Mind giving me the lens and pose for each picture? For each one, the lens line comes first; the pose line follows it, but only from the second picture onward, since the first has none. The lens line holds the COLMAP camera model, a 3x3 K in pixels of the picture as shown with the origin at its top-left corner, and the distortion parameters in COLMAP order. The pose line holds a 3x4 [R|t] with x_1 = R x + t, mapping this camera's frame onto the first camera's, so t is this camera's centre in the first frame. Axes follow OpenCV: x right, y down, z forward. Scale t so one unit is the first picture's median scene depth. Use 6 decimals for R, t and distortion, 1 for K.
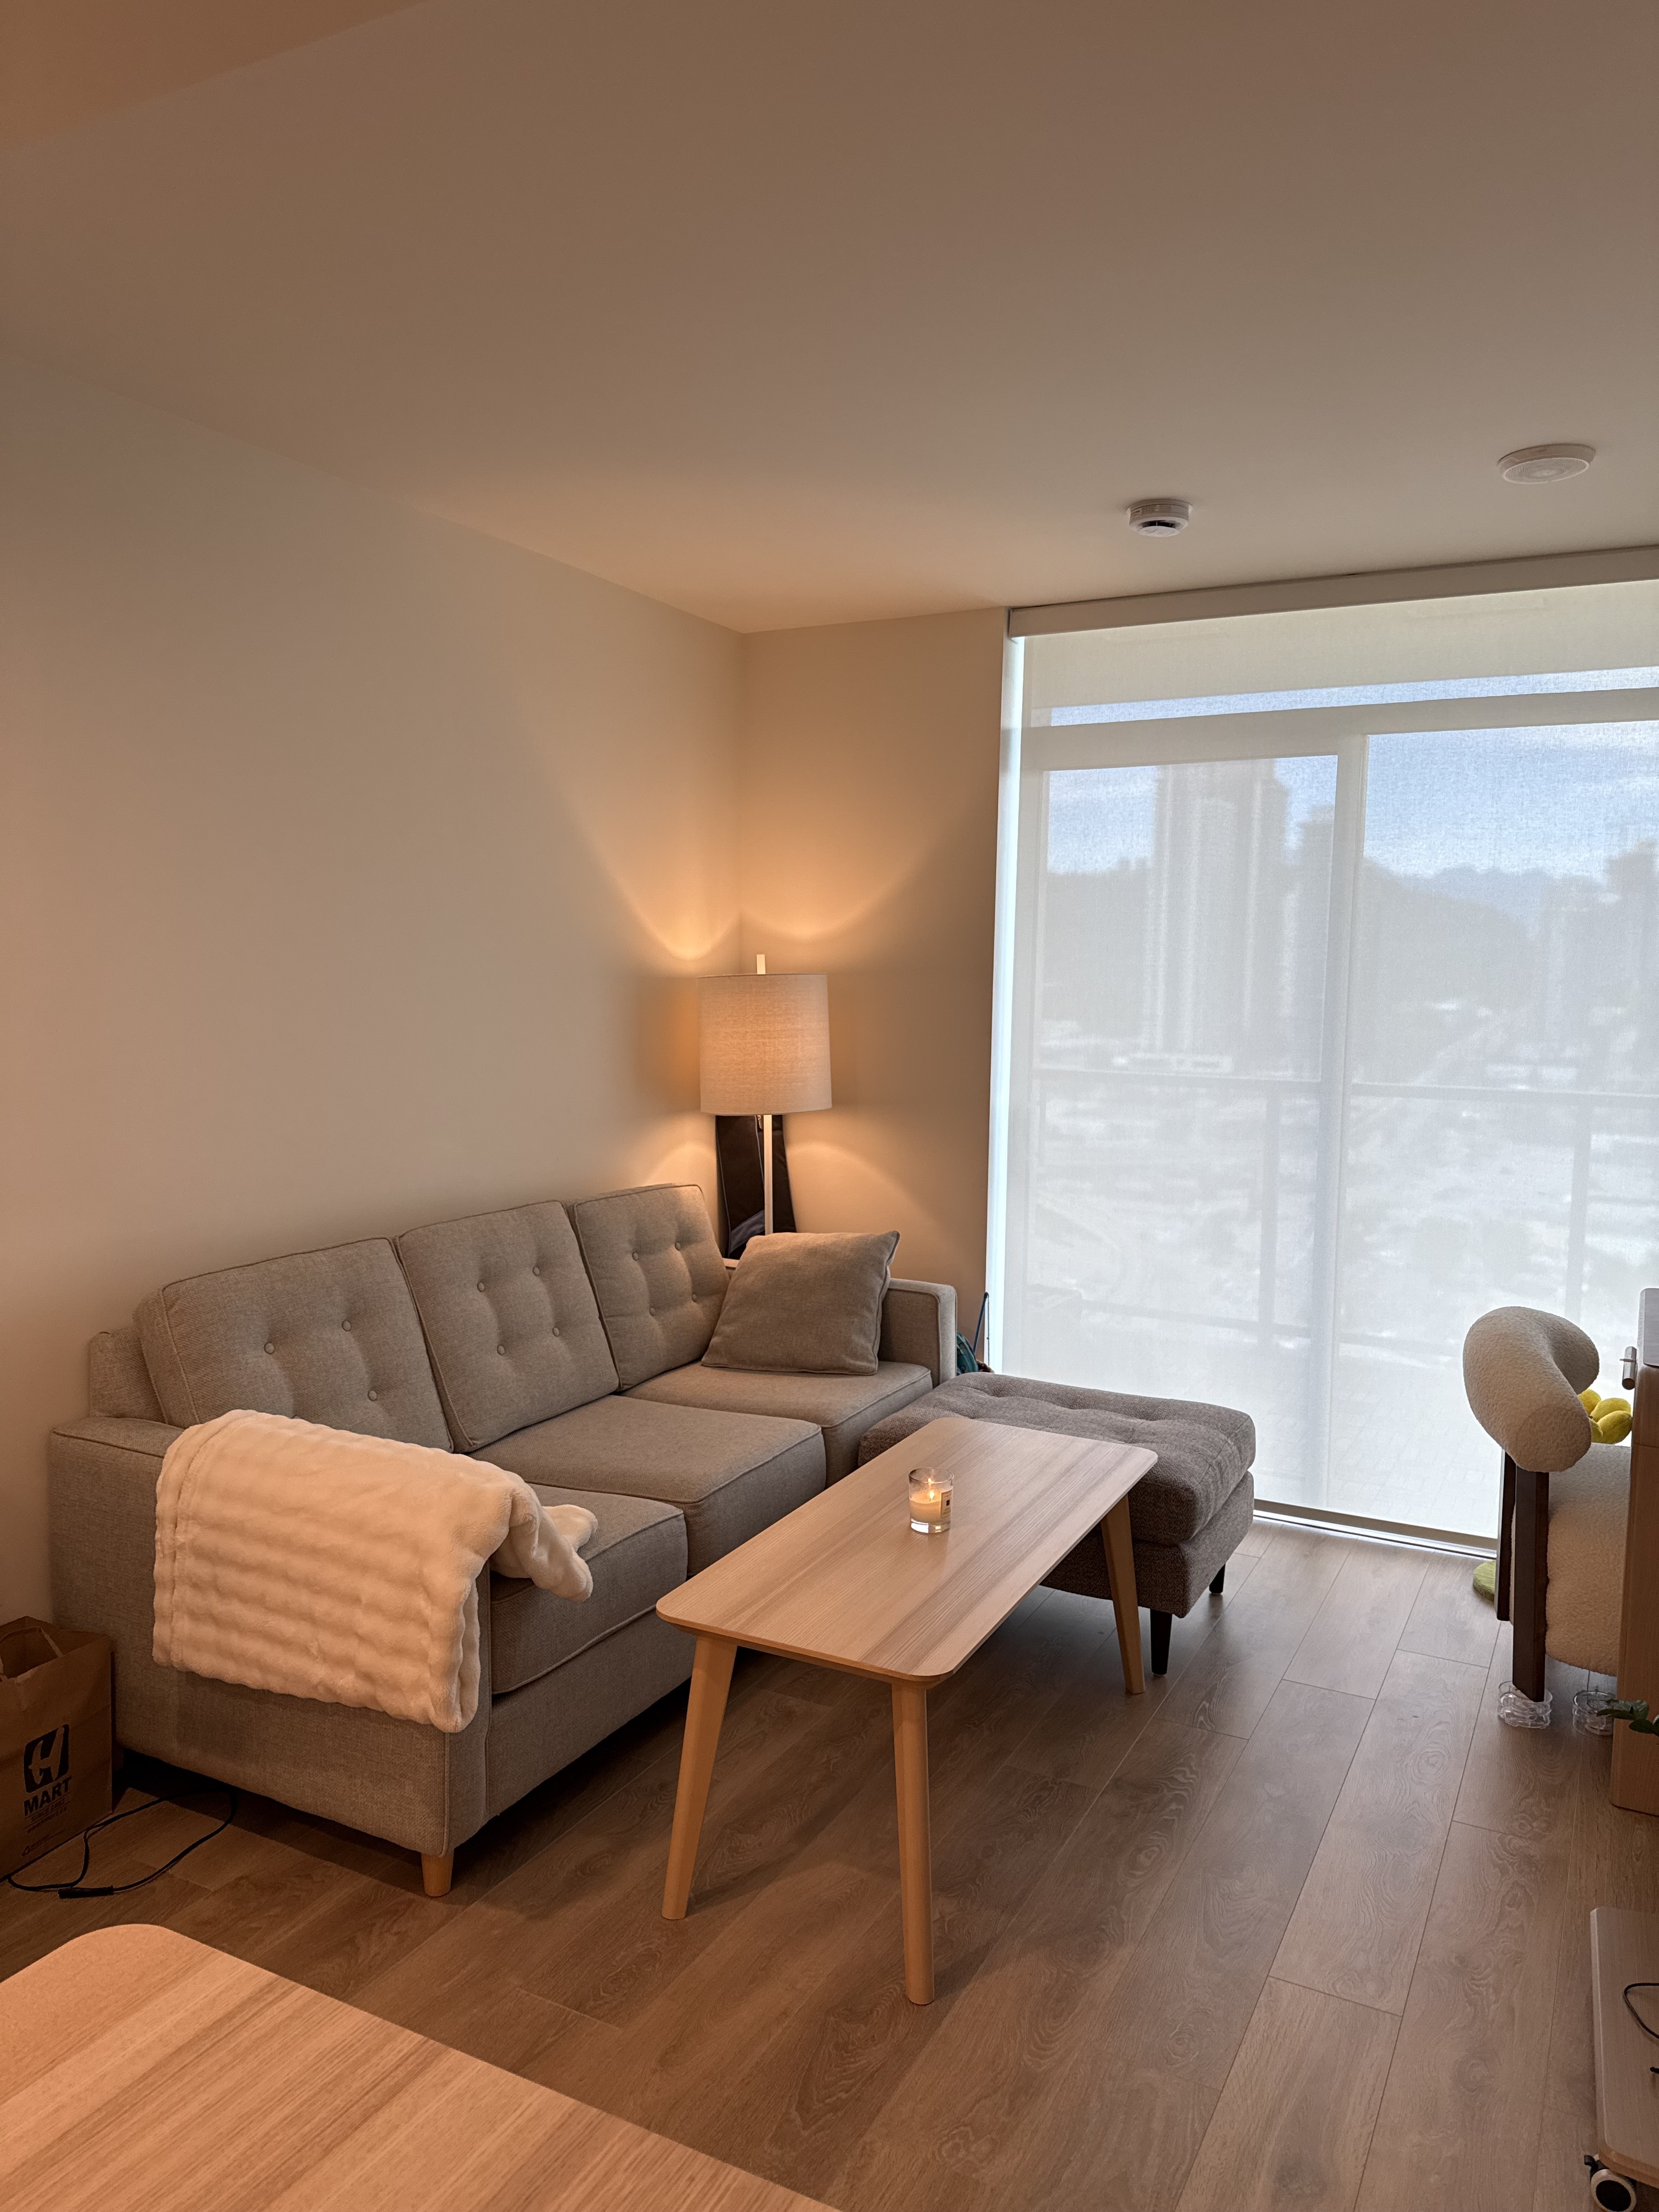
lens RADIAL K [[1619.5, 0, 770.6], [0, 1619.5, 1105.0], [0, 0, 1]] dist [0.164914, -0.280984]
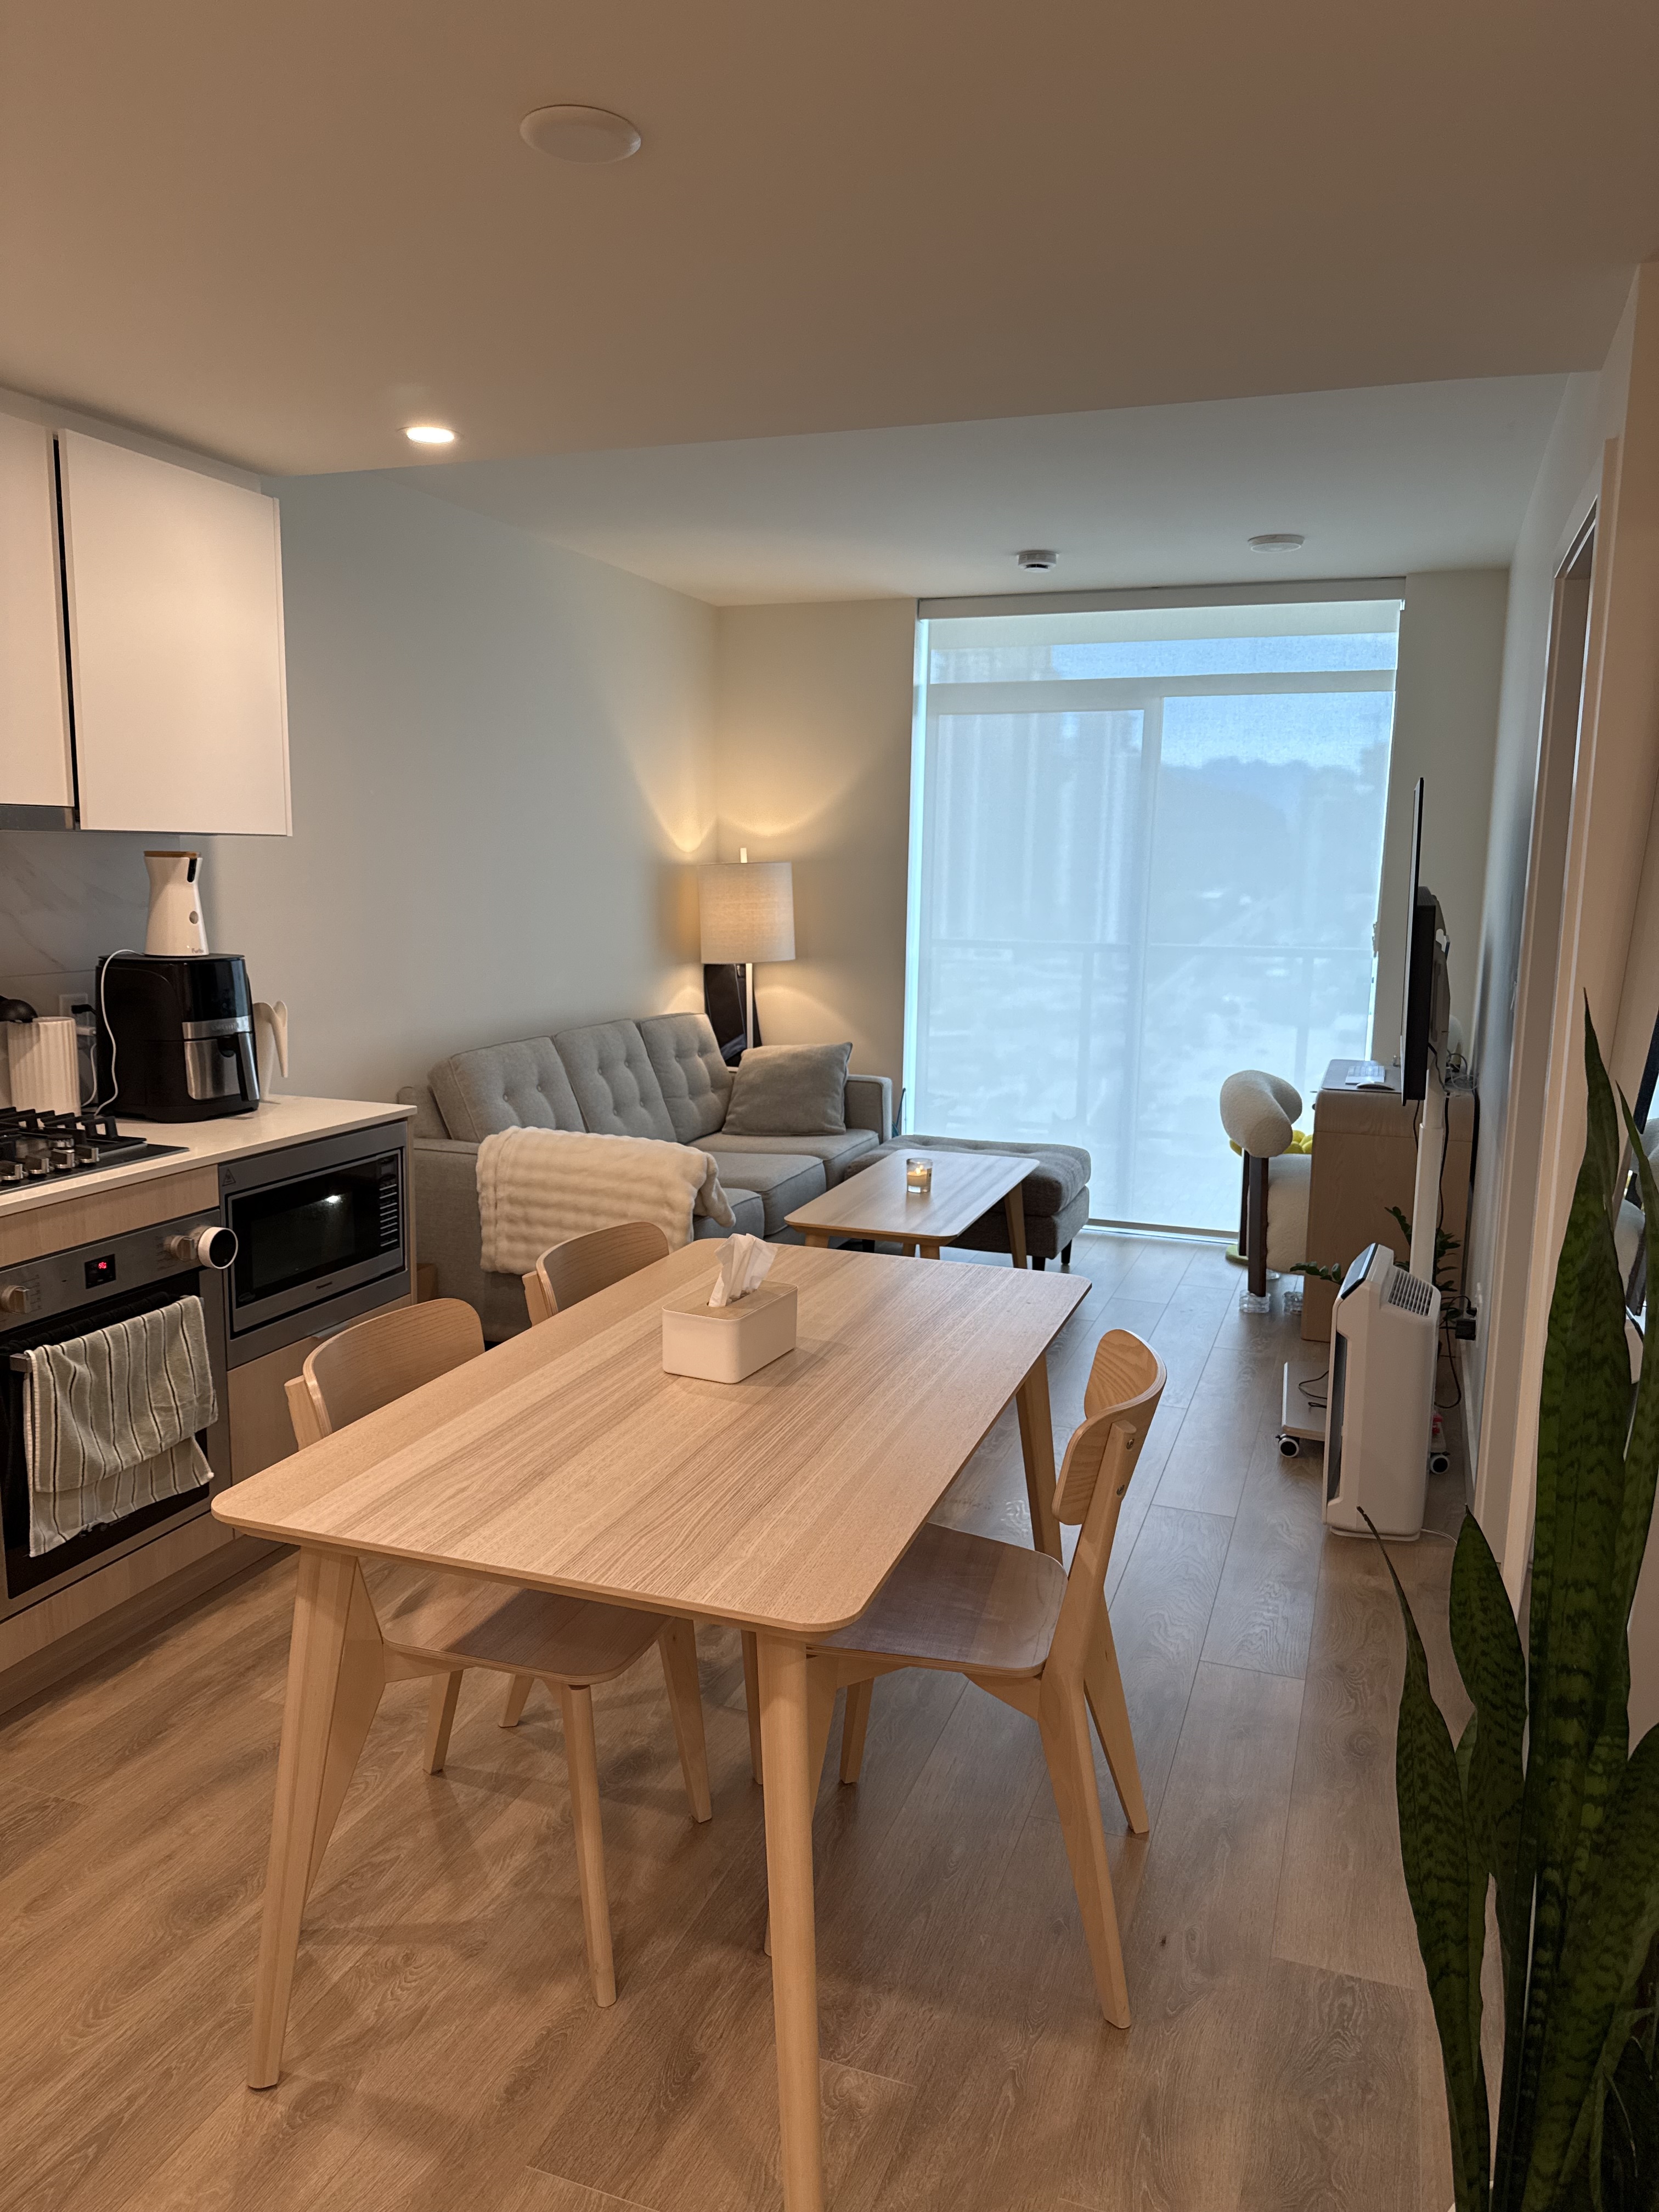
lens RADIAL K [[1619.5, 0, 770.6], [0, 1619.5, 1105.0], [0, 0, 1]] dist [0.164914, -0.280984]
pose [[0.991917, -0.020599, 0.125203, -0.184665], [0.012271, 0.997683, 0.066924, 0.038312], [-0.126292, -0.064847, 0.989871, -0.449622]]
